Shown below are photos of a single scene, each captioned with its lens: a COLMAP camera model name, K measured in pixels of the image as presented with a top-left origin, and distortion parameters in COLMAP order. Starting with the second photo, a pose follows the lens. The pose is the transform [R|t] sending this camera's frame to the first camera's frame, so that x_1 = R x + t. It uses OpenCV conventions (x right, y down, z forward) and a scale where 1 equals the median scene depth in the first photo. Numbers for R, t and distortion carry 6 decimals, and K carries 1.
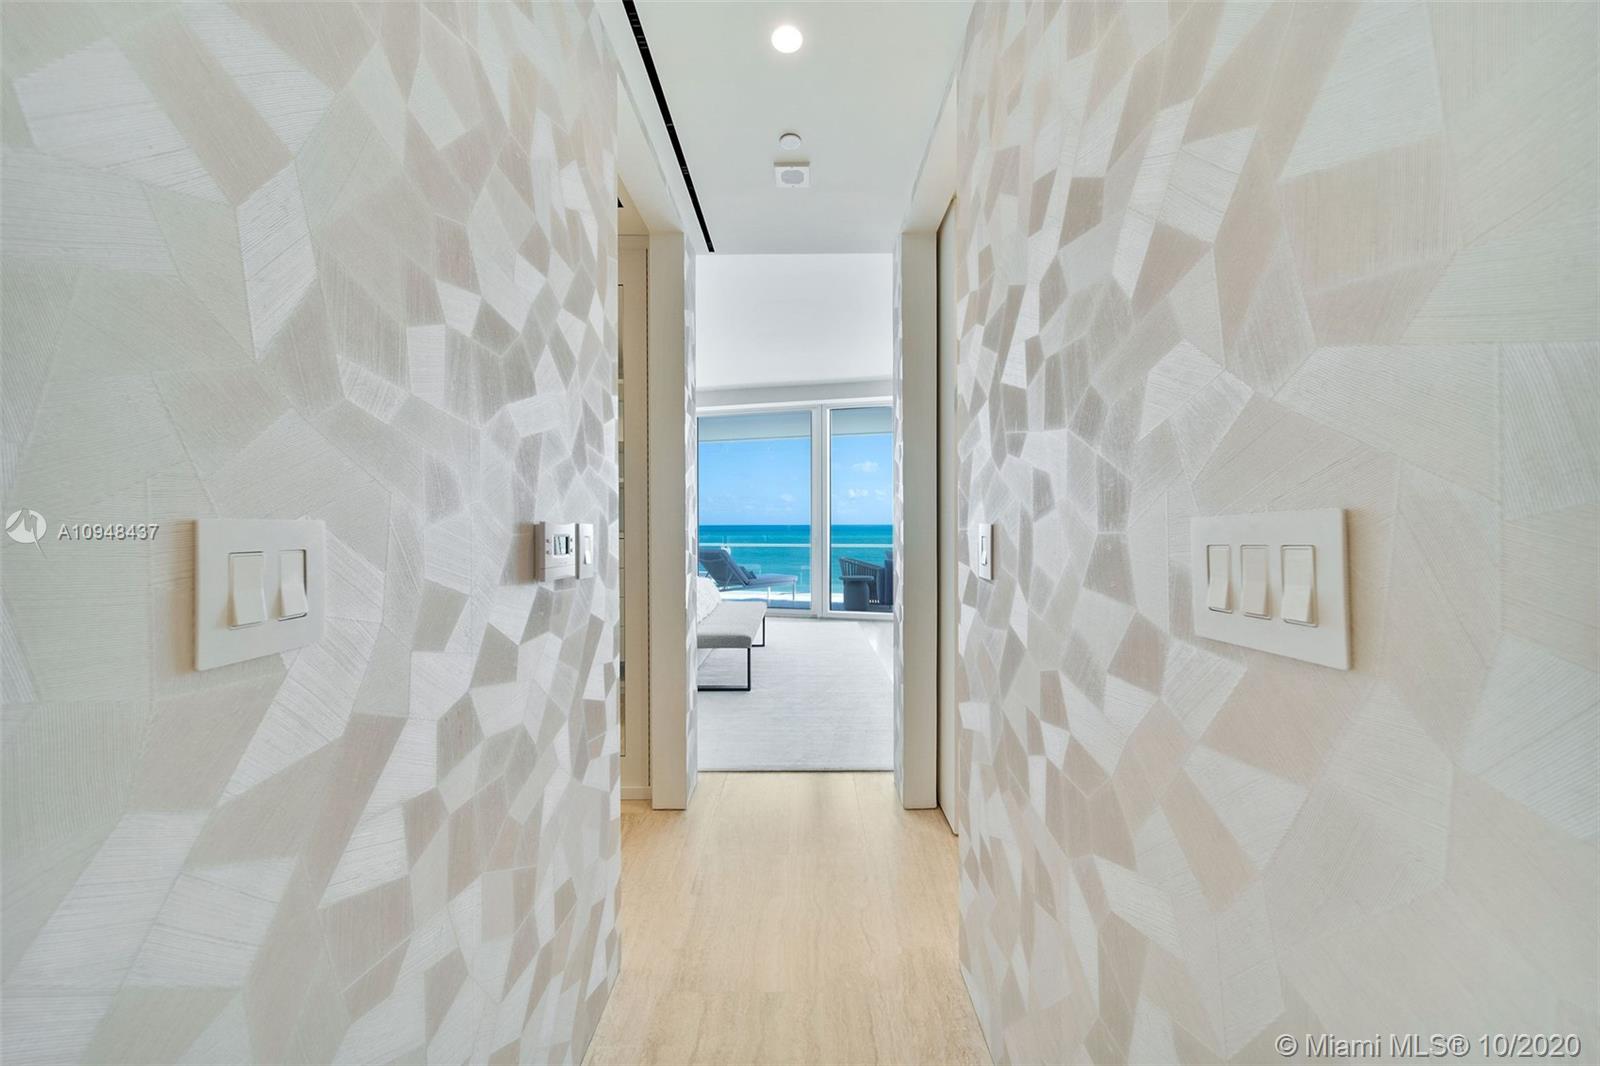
lens RADIAL K [[578.1, 0, 806.2], [0, 578.1, 504.6], [0, 0, 1]] dist [0.004100, -0.001405]
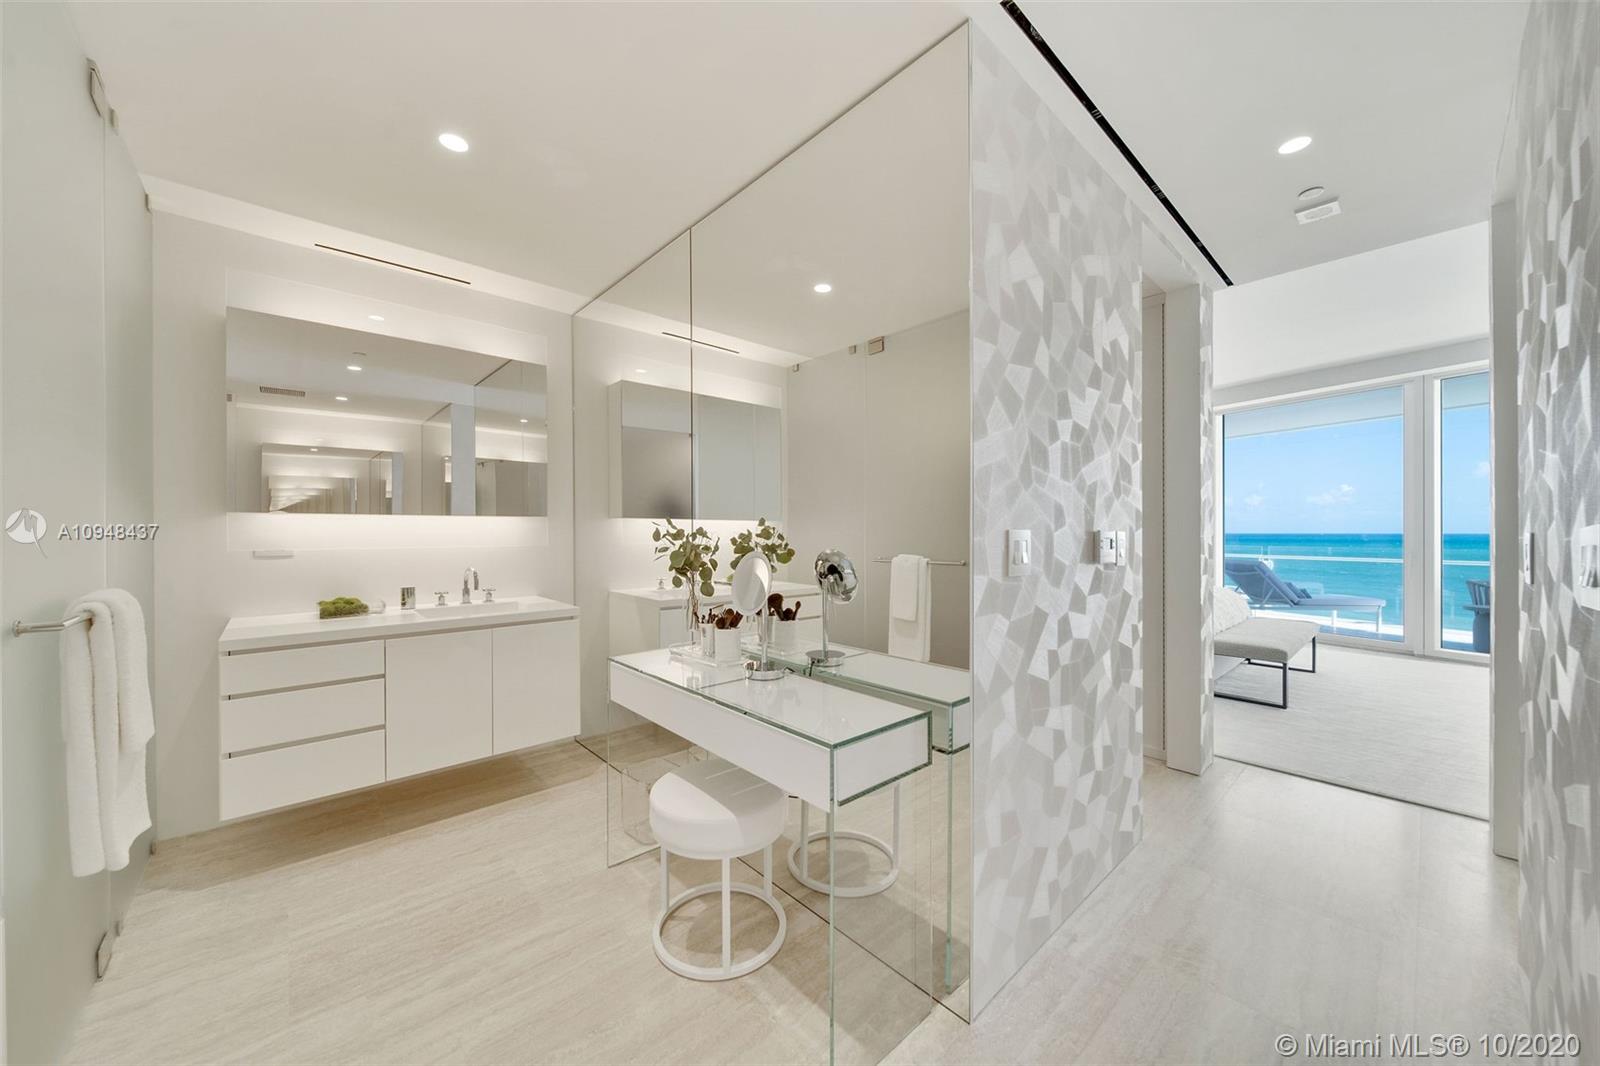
lens RADIAL K [[578.1, 0, 797.0], [0, 578.1, 537.4], [0, 0, 1]] dist [0.004100, -0.001405]
pose [[0.677436, 0.013053, -0.735466, 0.082824], [0.019851, 0.999154, 0.036017, -0.011323], [0.735314, -0.039000, 0.676604, -0.324919]]
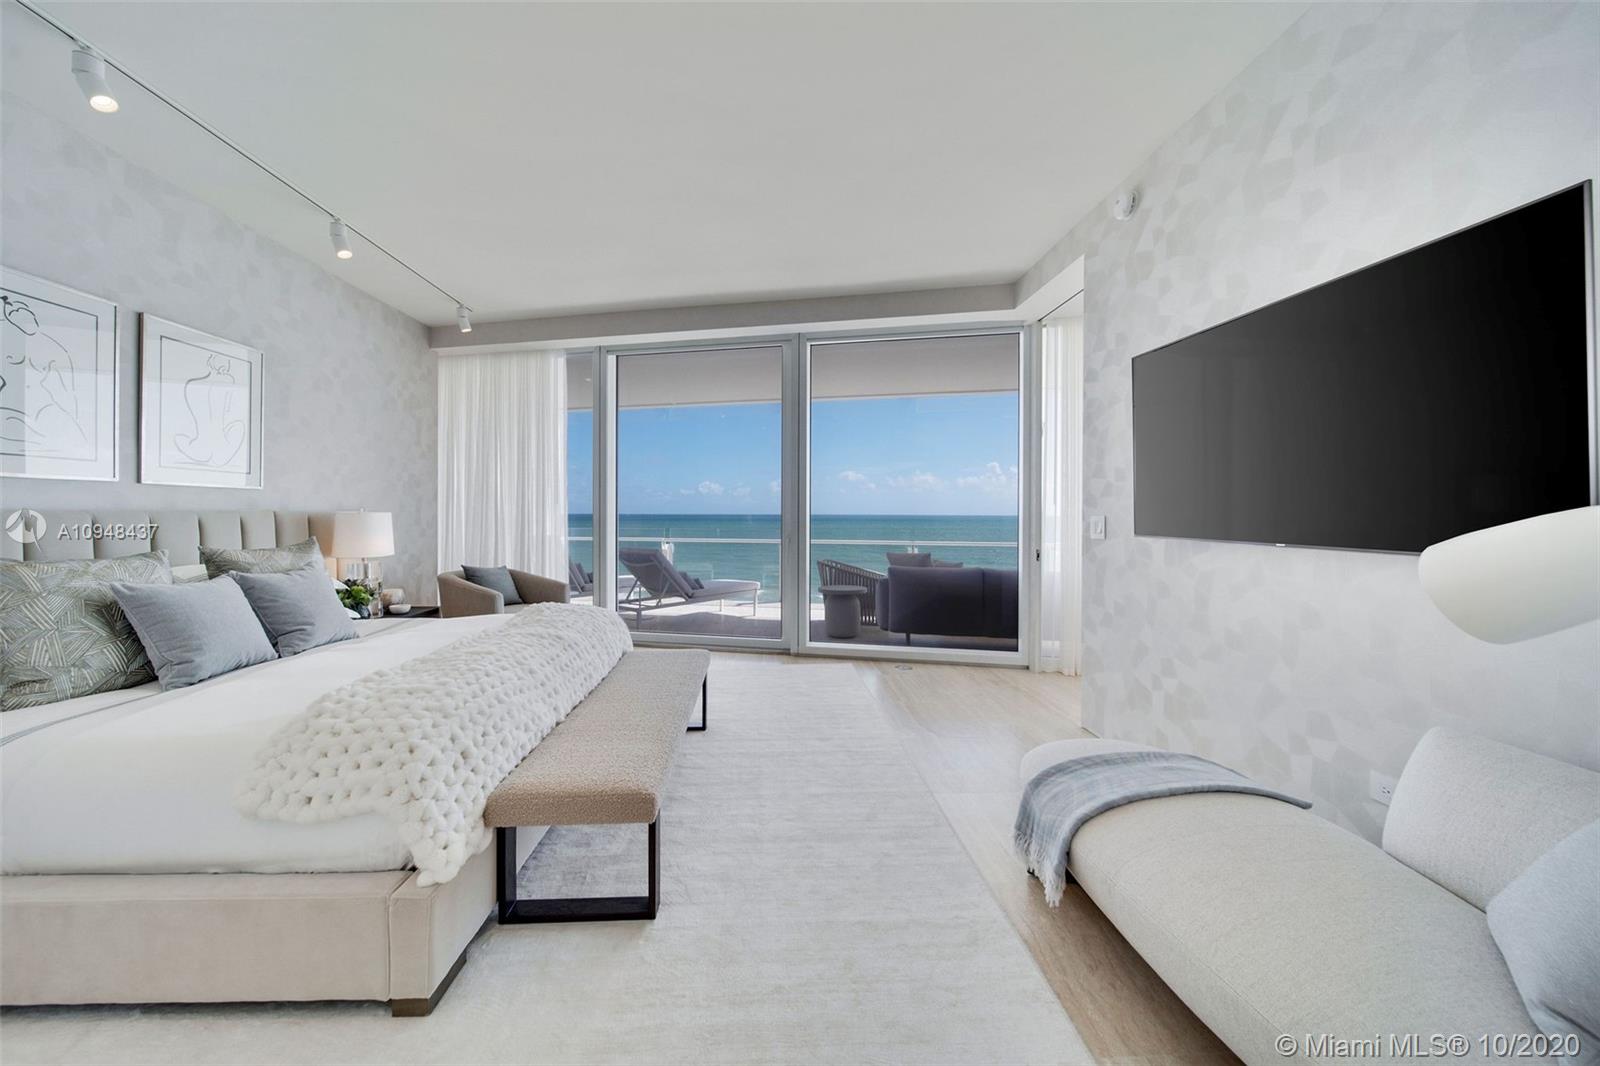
lens RADIAL K [[578.1, 0, 790.2], [0, 578.1, 518.1], [0, 0, 1]] dist [0.004100, -0.001405]
pose [[0.998953, 0.010353, 0.044567, -0.038323], [-0.012119, 0.999144, 0.039548, 0.032738], [-0.044120, -0.040047, 0.998223, 0.962719]]
